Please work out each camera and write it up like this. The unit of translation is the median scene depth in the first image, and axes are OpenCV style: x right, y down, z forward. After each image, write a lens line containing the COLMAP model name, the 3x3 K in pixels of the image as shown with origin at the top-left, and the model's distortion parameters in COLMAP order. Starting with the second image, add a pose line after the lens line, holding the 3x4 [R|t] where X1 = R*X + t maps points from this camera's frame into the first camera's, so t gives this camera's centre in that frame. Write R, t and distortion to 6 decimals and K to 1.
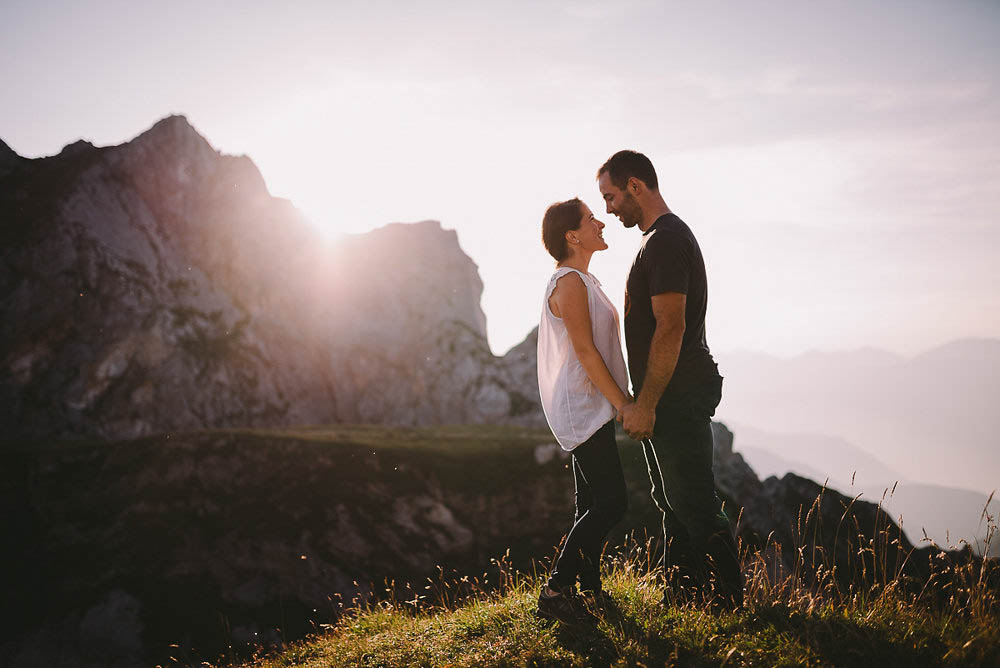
lens RADIAL K [[939.5, 0, 498.4], [0, 939.5, 327.8], [0, 0, 1]] dist [-0.034982, 0.000000]
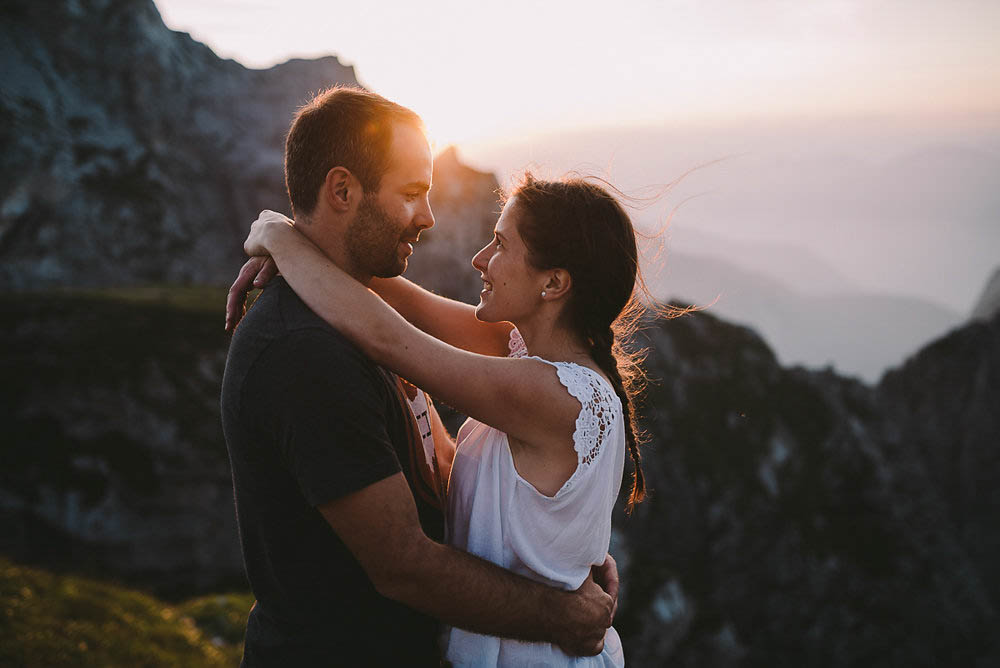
lens RADIAL K [[939.5, 0, 508.9], [0, 939.5, 317.5], [0, 0, 1]] dist [-0.034982, 0.000000]
pose [[0.998427, -0.006690, 0.055671, 0.075646], [-0.003780, 0.982566, 0.185876, -0.030342], [-0.055944, -0.185794, 0.980995, -0.067309]]
